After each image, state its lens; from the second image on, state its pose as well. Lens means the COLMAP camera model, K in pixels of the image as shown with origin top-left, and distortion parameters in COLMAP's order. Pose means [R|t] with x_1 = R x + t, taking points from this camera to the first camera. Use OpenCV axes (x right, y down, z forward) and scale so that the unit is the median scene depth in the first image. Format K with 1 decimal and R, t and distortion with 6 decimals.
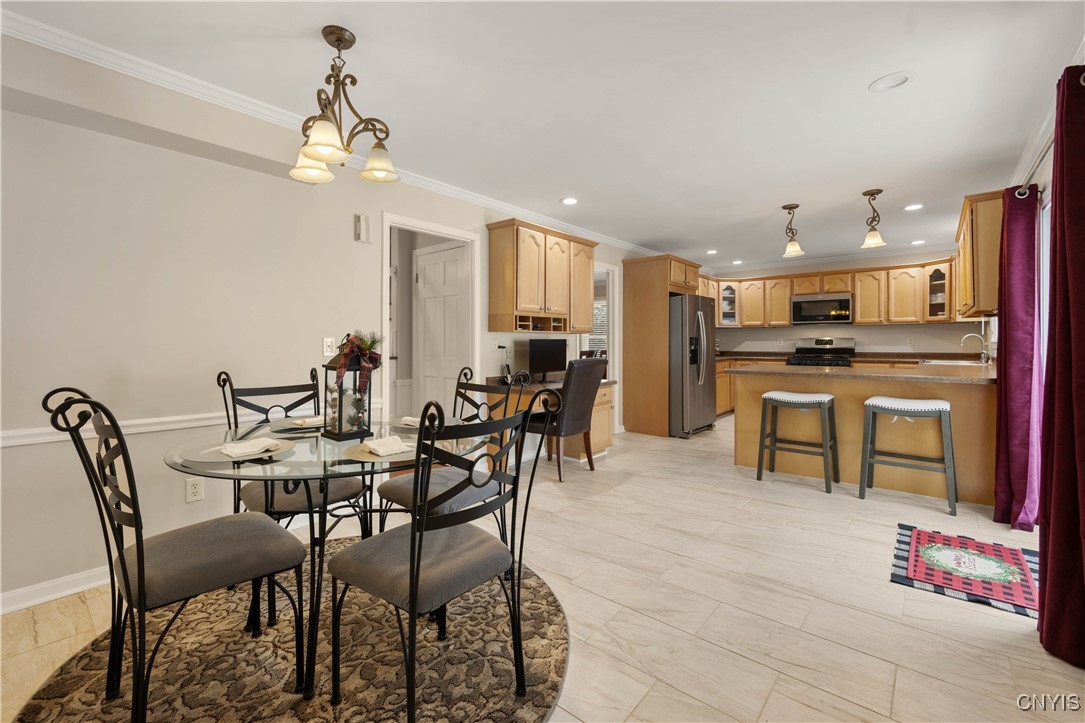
lens RADIAL K [[454.8, 0, 541.7], [0, 454.8, 339.8], [0, 0, 1]] dist [0.000018, -0.000029]
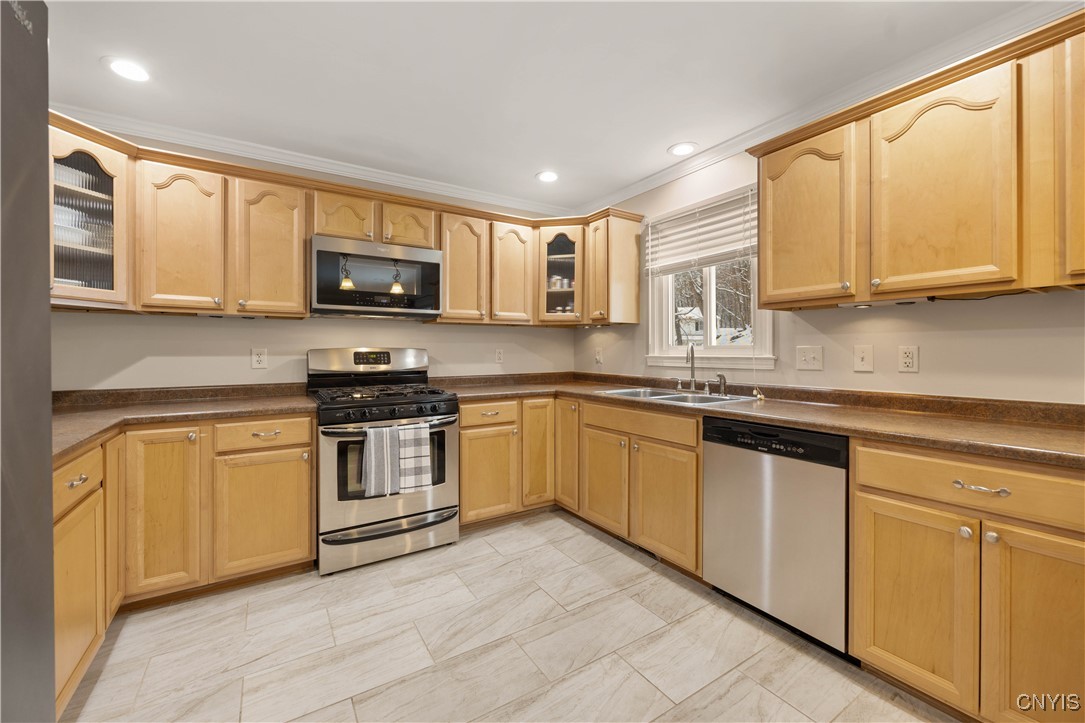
lens RADIAL K [[440.2, 0, 539.7], [0, 440.2, 353.7], [0, 0, 1]] dist [-0.000478, -0.000050]
pose [[0.297257, -0.002856, 0.954793, 0.297884], [-0.002157, 0.999991, 0.003663, -0.000459], [-0.954795, -0.003148, 0.297248, 0.817754]]
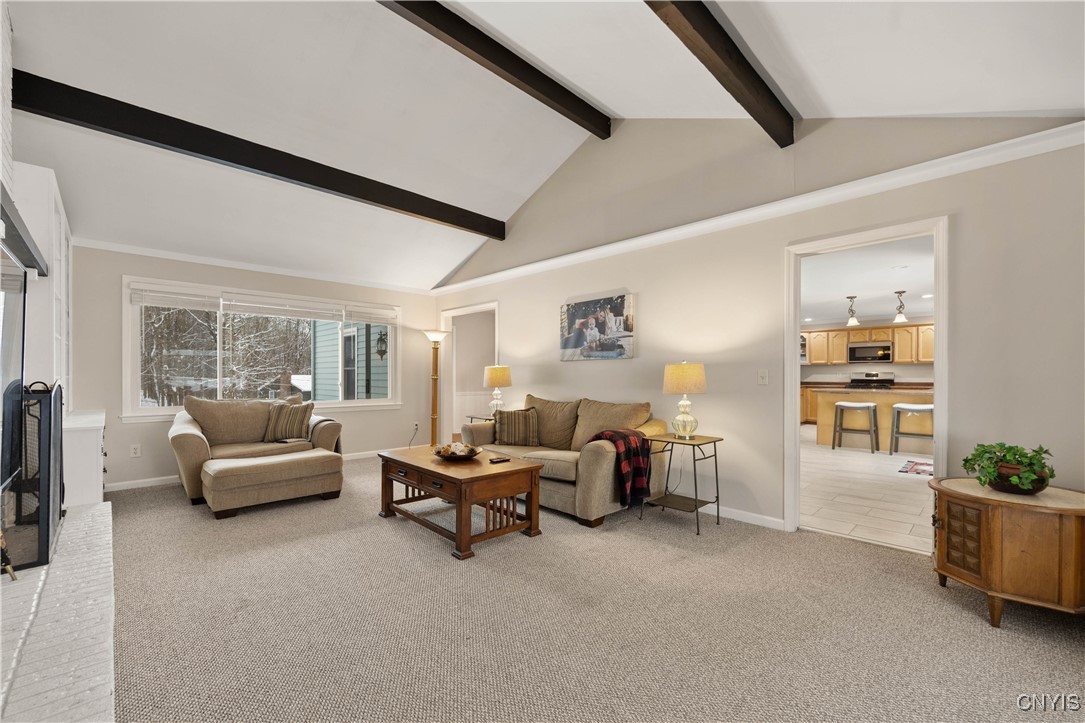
lens RADIAL K [[440.3, 0, 542.3], [0, 440.3, 376.3], [0, 0, 1]] dist [-0.000829, -0.000096]
pose [[0.996001, 0.003246, -0.089284, -0.341506], [-0.002608, 0.999970, 0.007258, 0.001897], [0.089305, -0.006996, 0.995980, -0.559055]]
